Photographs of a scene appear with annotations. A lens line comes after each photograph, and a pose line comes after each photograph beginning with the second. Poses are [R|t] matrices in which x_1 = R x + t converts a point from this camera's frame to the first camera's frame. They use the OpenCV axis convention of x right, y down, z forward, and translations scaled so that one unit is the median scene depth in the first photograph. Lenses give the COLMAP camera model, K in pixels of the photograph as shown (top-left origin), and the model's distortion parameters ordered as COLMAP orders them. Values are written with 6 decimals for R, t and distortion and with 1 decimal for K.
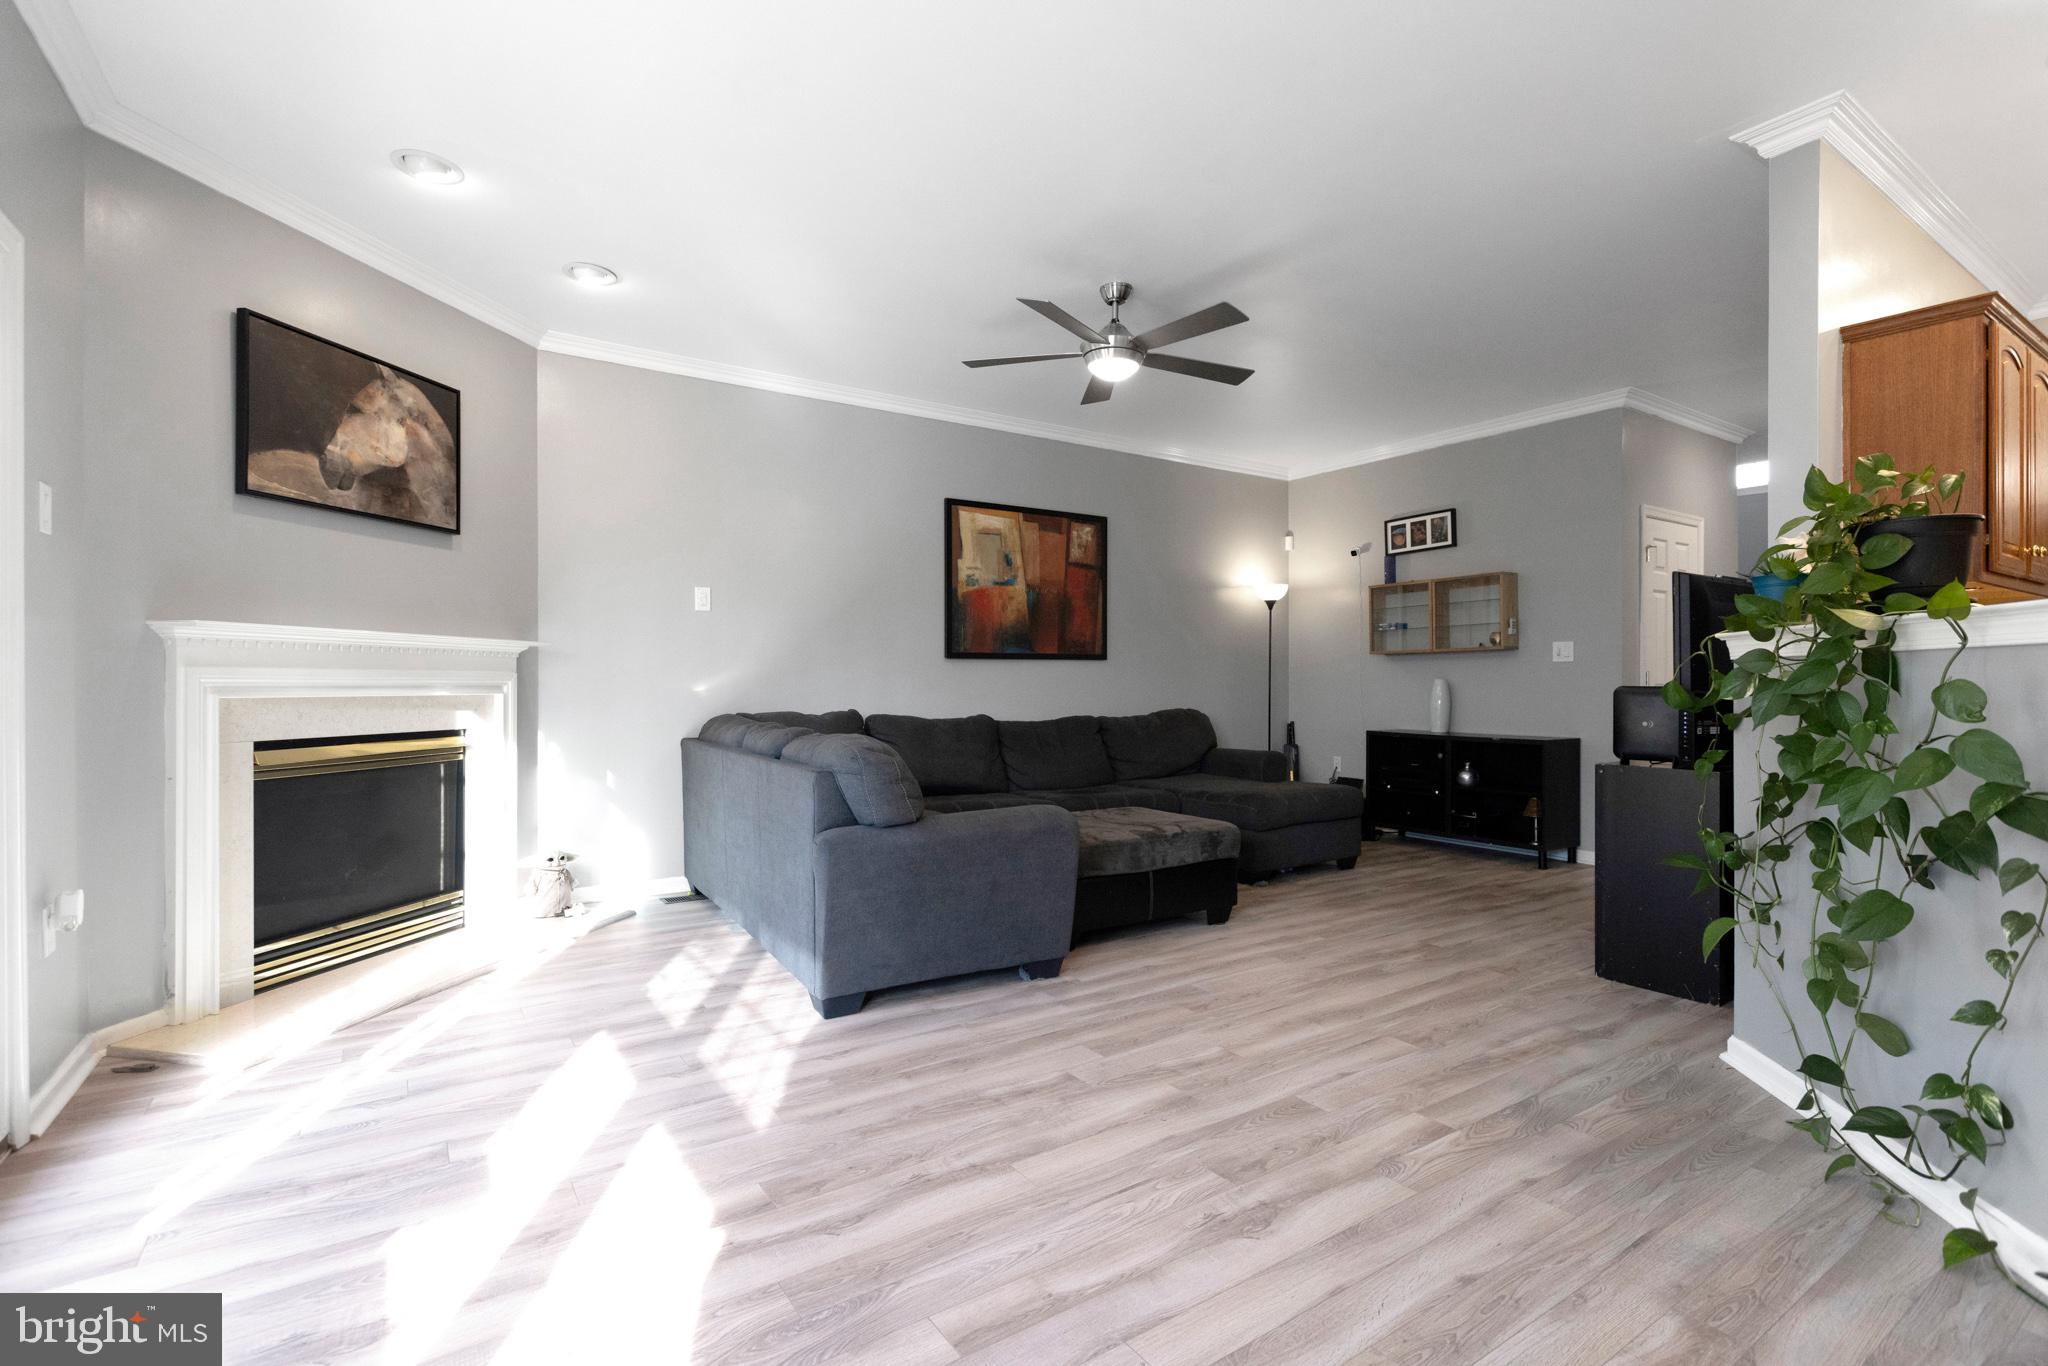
lens RADIAL K [[933.5, 0, 1093.1], [0, 933.5, 675.7], [0, 0, 1]] dist [-0.000426, -0.000738]
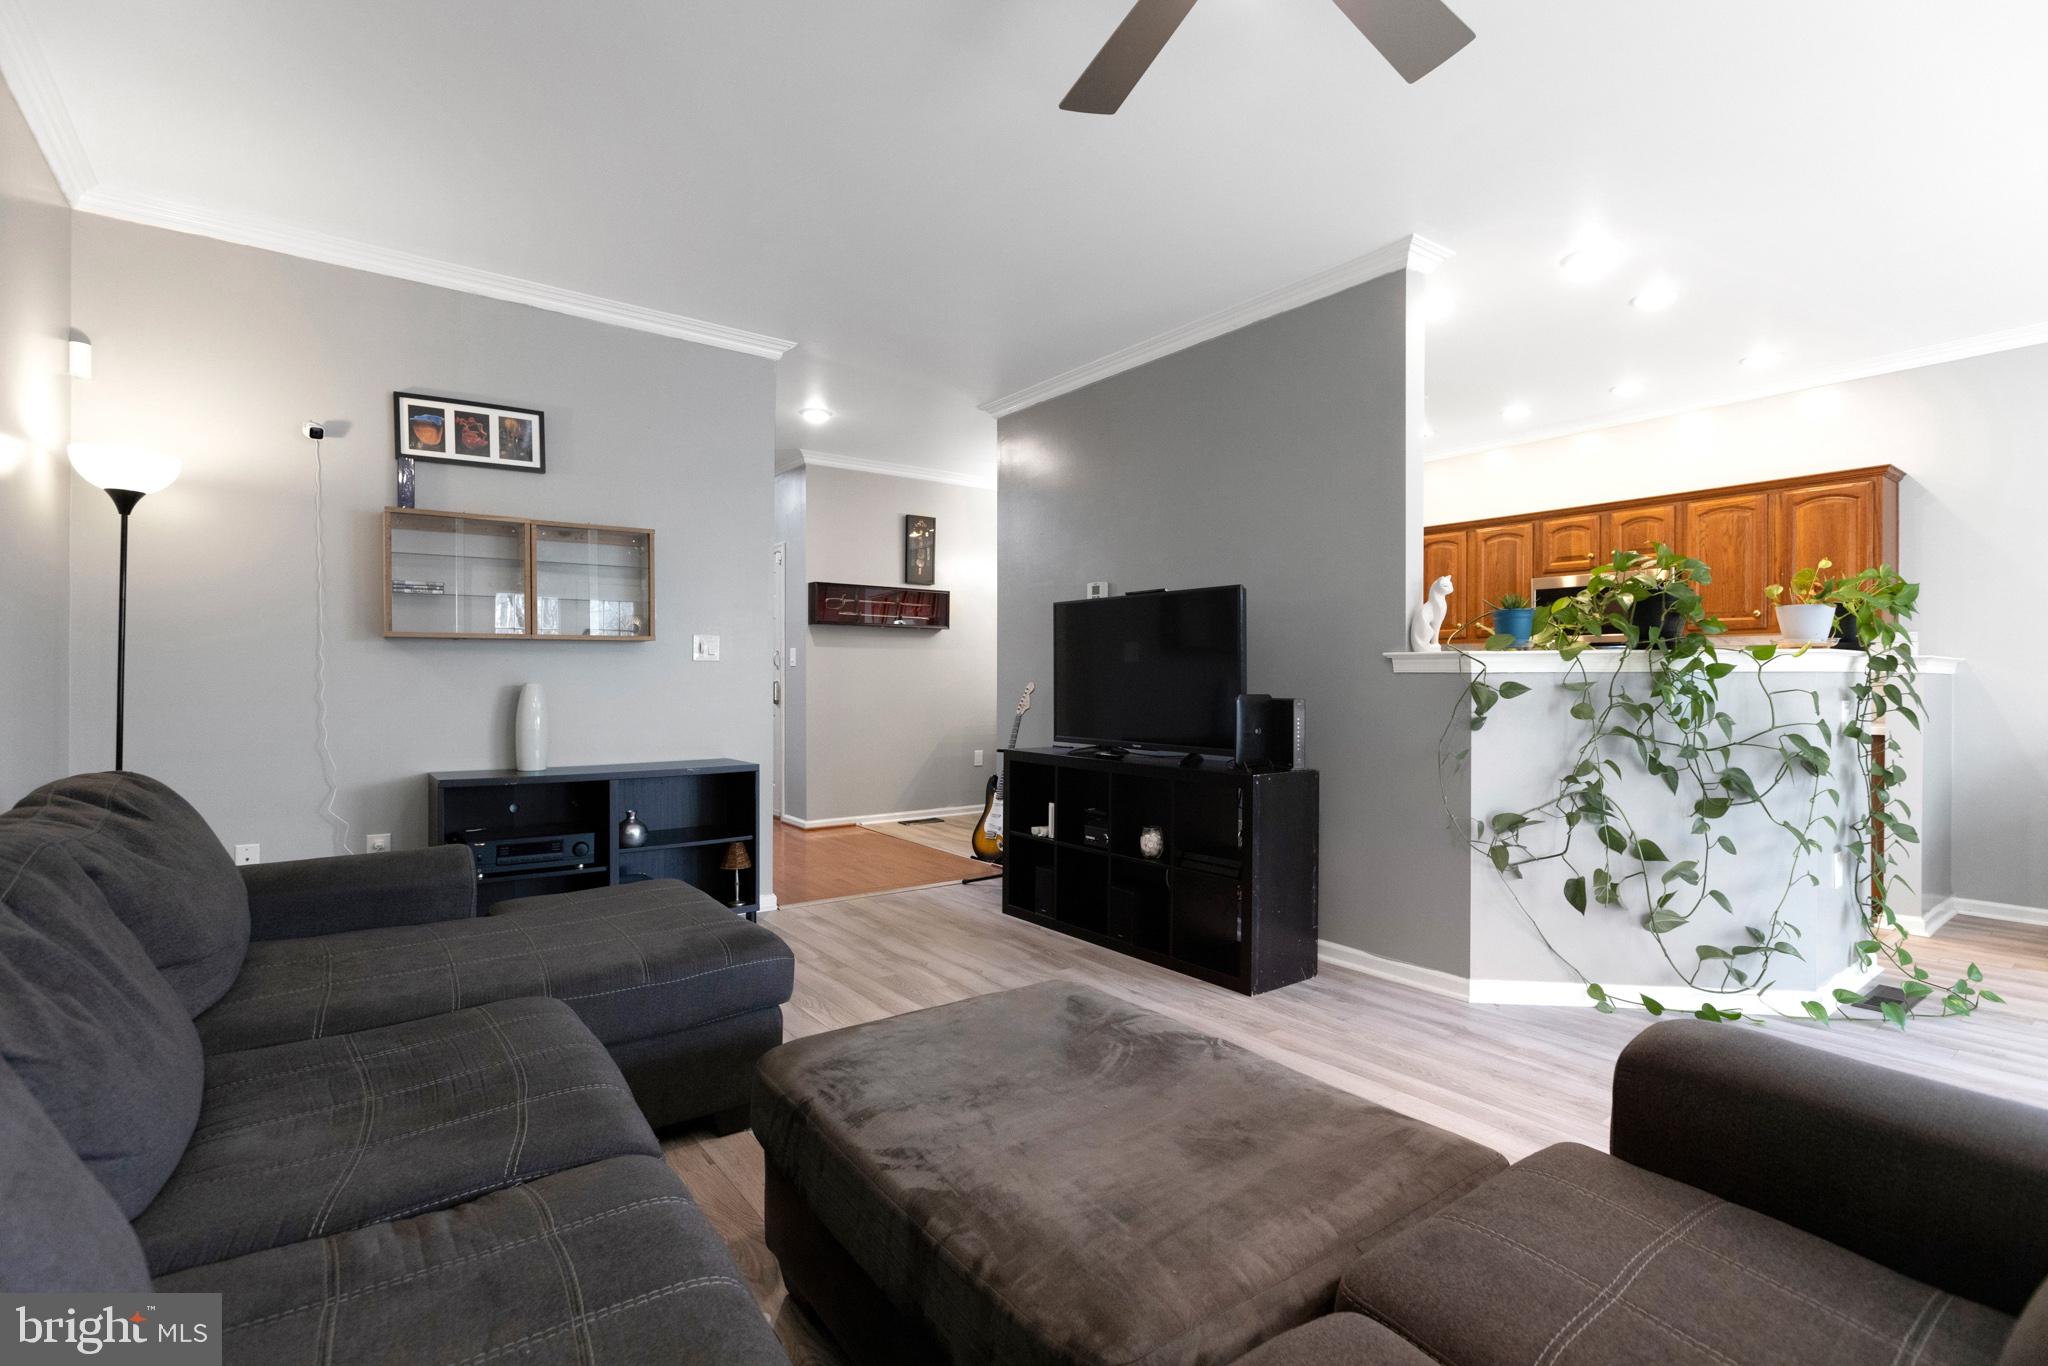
lens RADIAL K [[933.5, 0, 1004.5], [0, 933.5, 670.4], [0, 0, 1]] dist [-0.000426, -0.000738]
pose [[0.018064, 0.009116, 0.999795, -0.253715], [-0.007195, 0.999934, -0.008987, -0.001828], [-0.999811, -0.007031, 0.018129, 0.731455]]
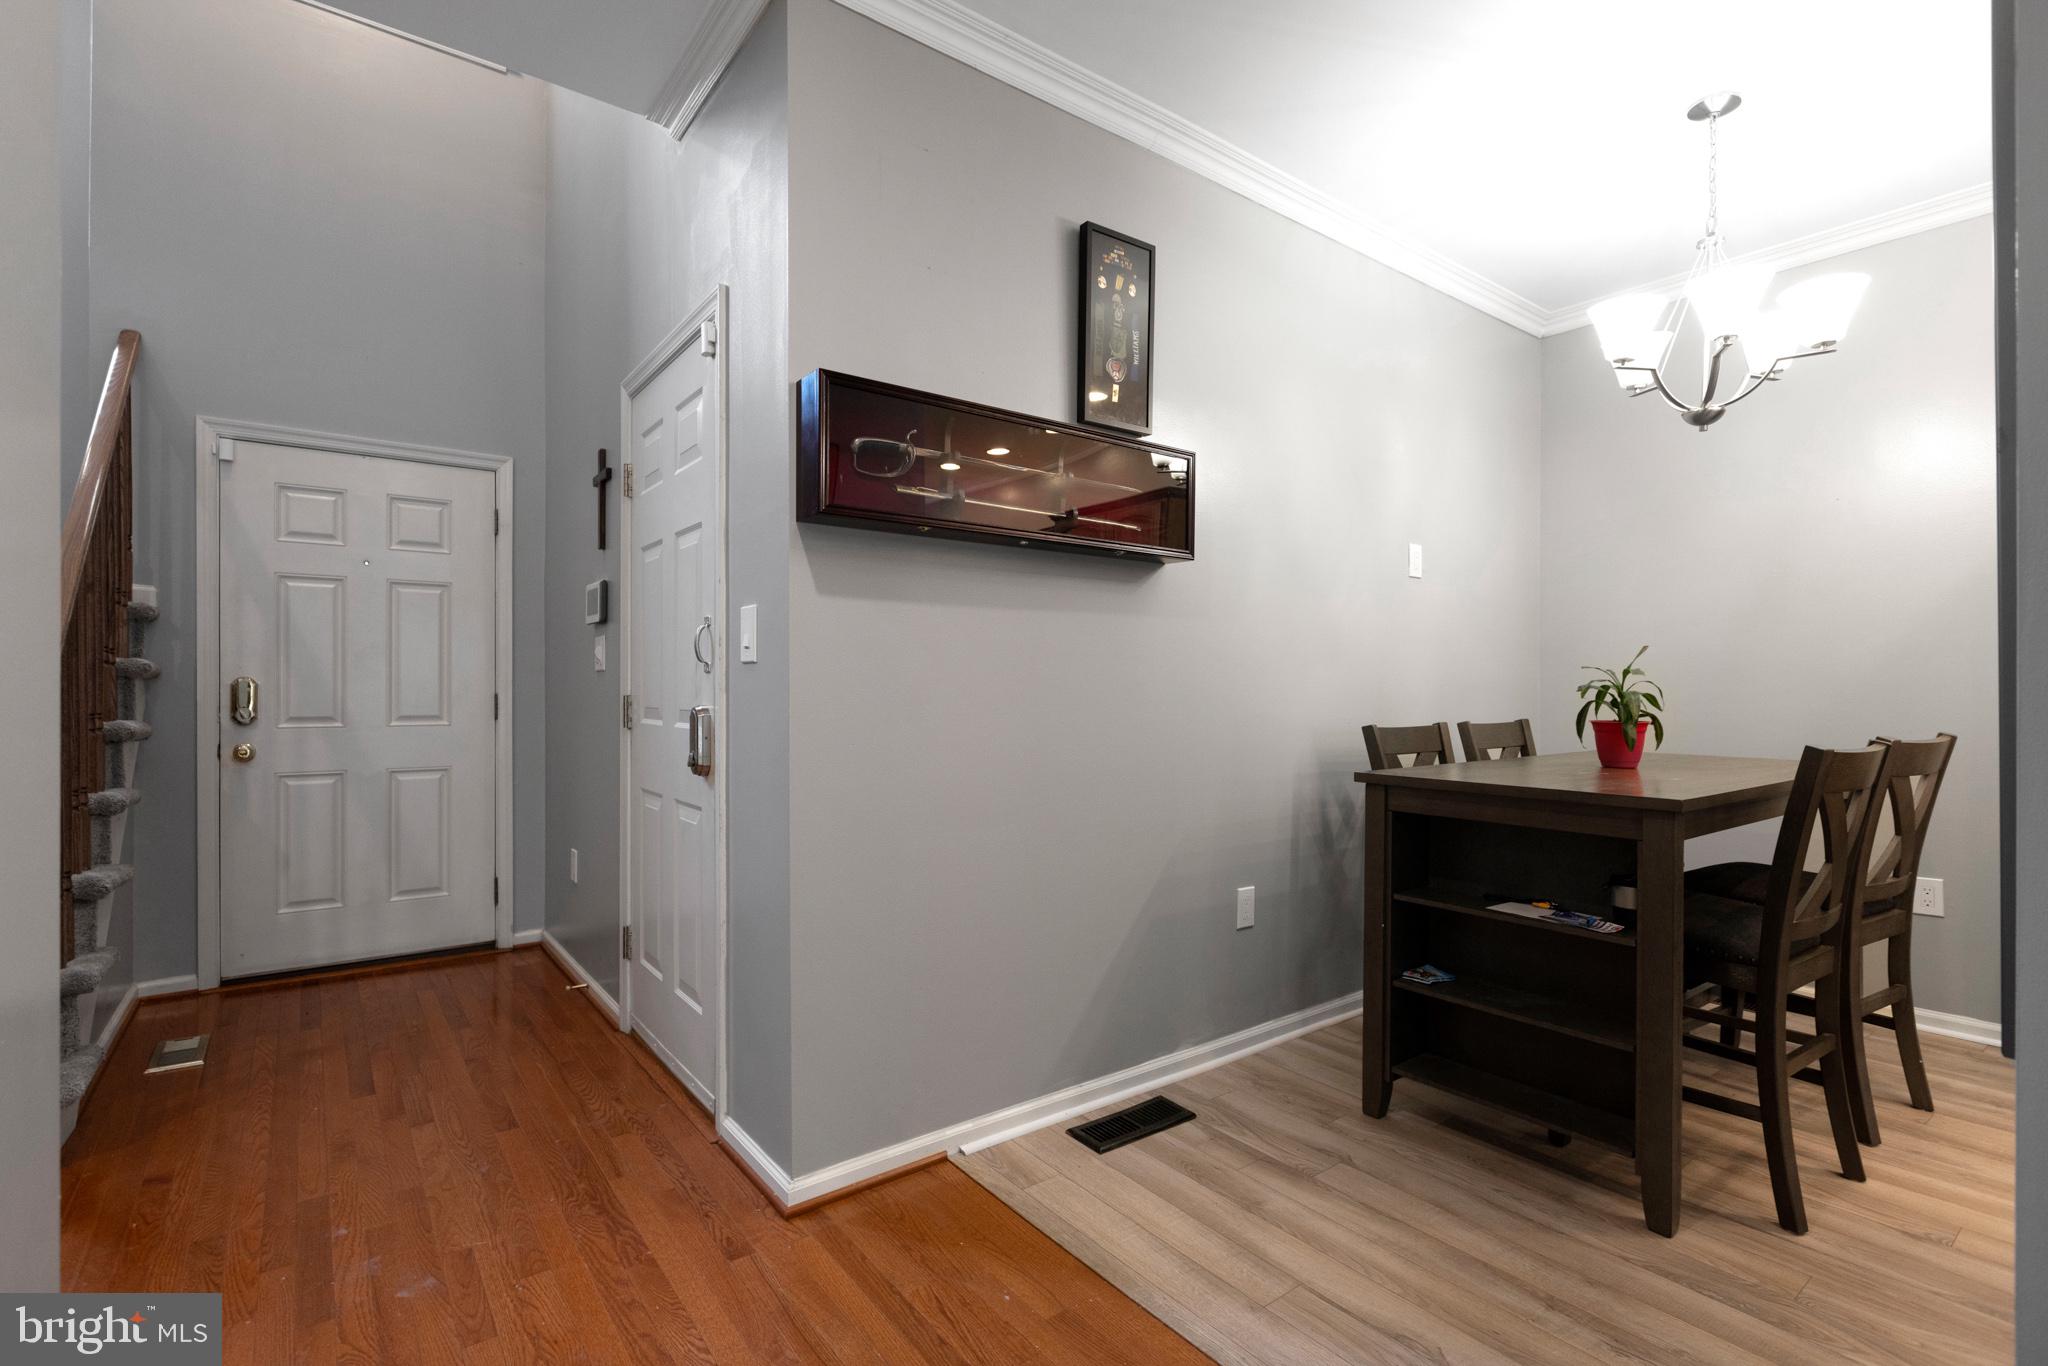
lens RADIAL K [[933.5, 0, 1013.3], [0, 933.5, 701.7], [0, 0, 1]] dist [-0.000426, -0.000738]
pose [[-0.015428, -0.005277, 0.999867, 0.576405], [-0.004166, 0.999978, 0.005214, -0.001740], [-0.999872, -0.004085, -0.015450, 0.926769]]
